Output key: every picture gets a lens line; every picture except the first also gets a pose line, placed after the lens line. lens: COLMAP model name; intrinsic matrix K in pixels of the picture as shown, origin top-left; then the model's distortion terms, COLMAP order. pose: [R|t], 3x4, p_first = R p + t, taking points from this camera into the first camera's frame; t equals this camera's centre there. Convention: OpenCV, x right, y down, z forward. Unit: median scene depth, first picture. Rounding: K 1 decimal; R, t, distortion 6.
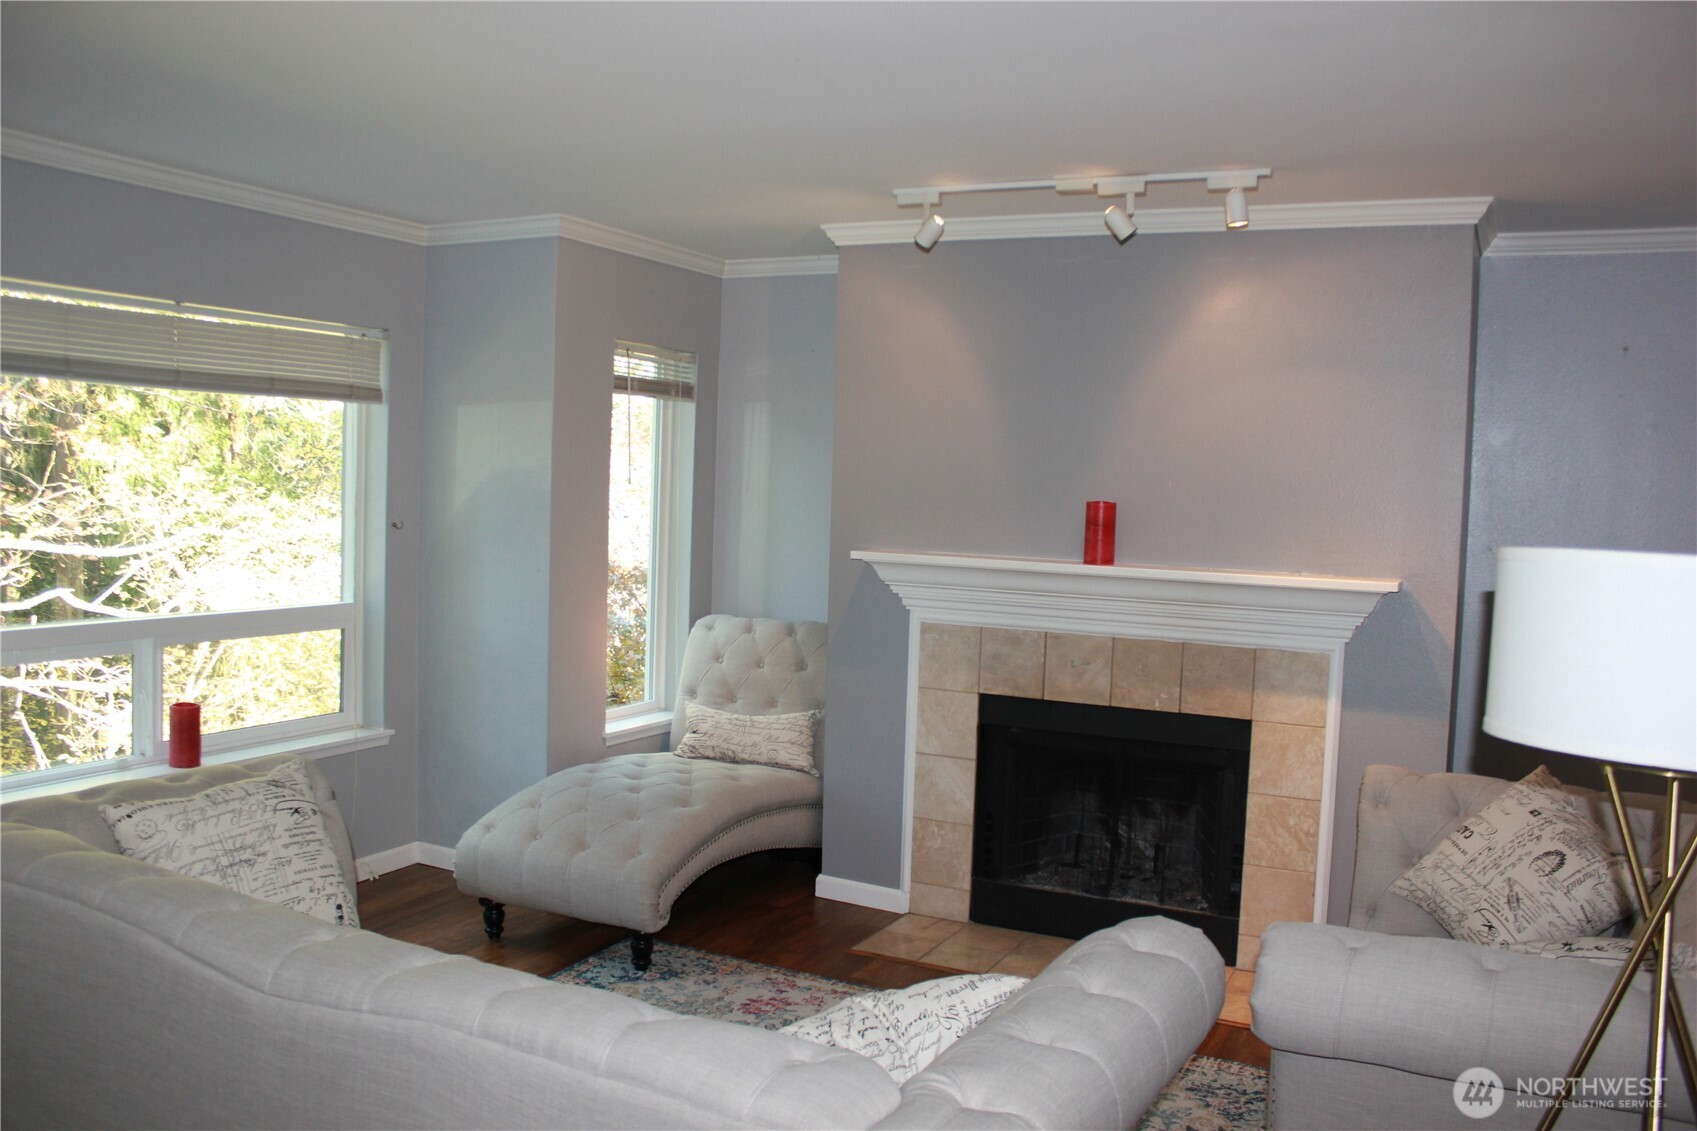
lens RADIAL K [[1418.2, 0, 822.4], [0, 1418.2, 556.1], [0, 0, 1]] dist [-0.169054, 0.163816]
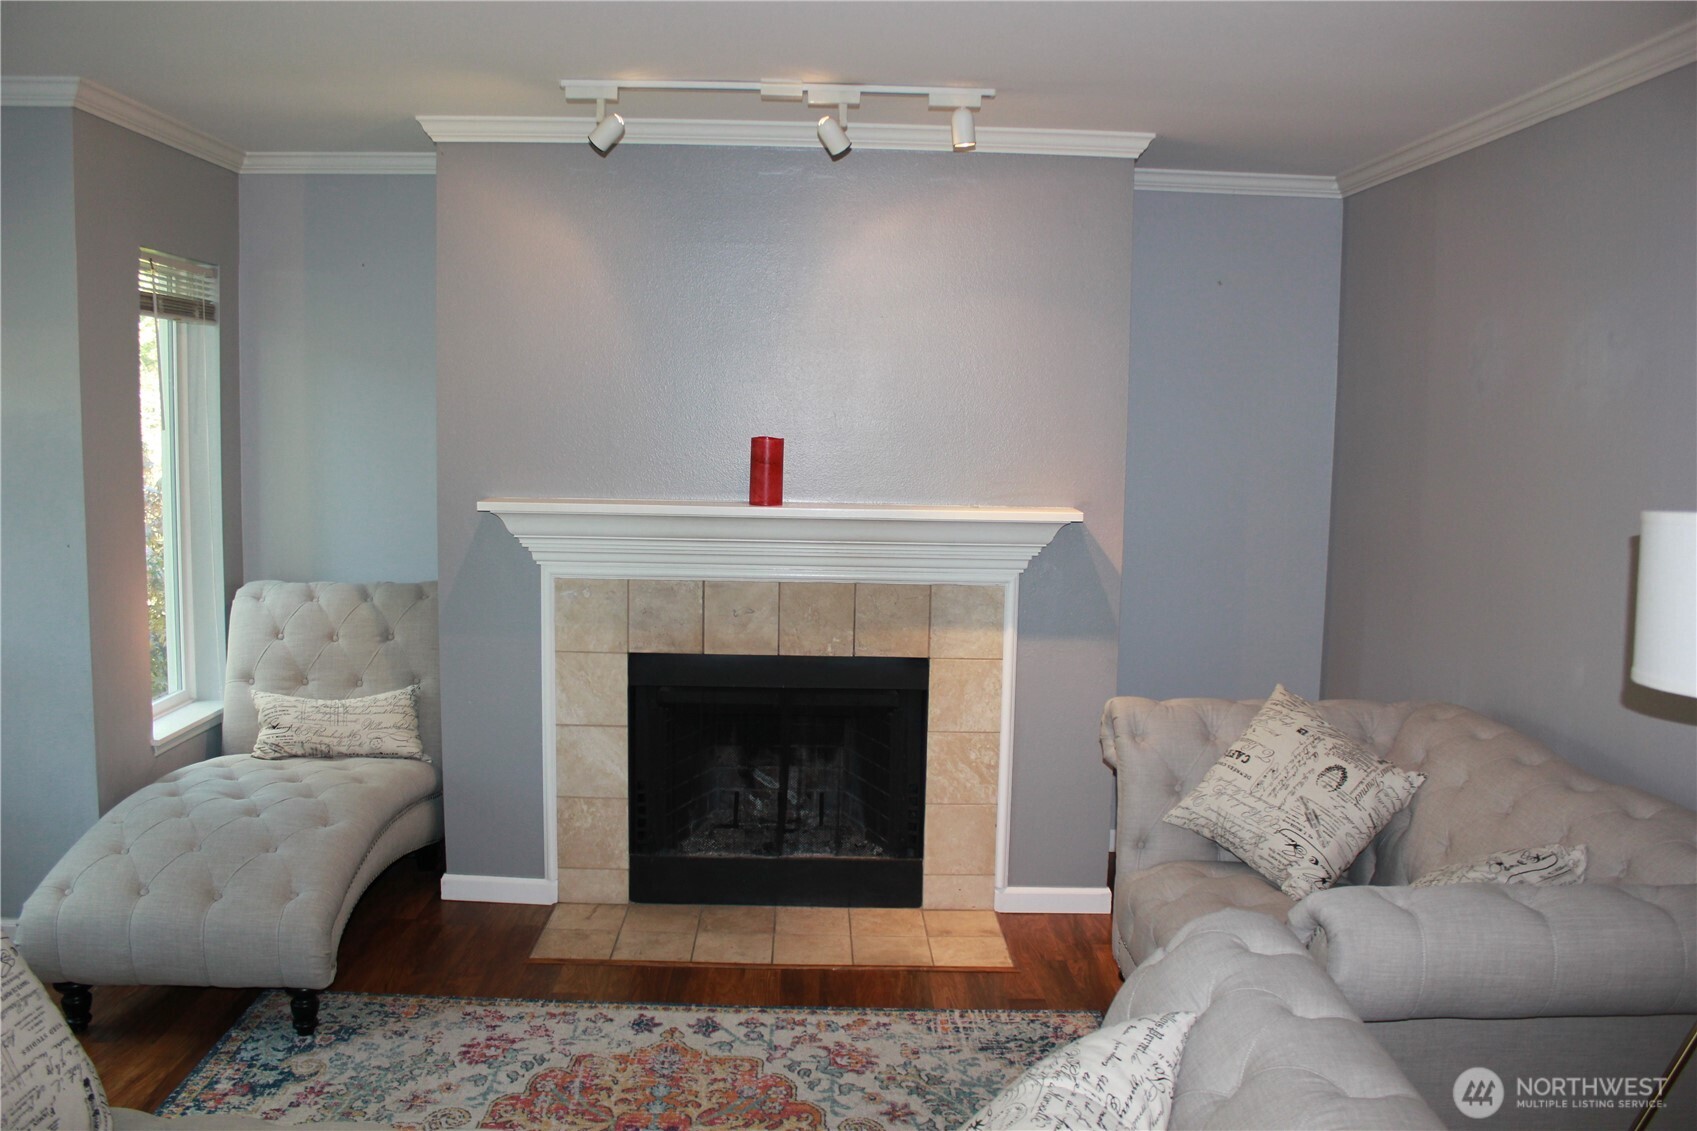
lens RADIAL K [[1418.2, 0, 822.4], [0, 1418.2, 556.1], [0, 0, 1]] dist [-0.169054, 0.163816]
pose [[0.882192, -0.064783, 0.466412, -0.211696], [0.034989, 0.996771, 0.072267, -0.027145], [-0.469588, -0.047434, 0.881611, 0.162133]]
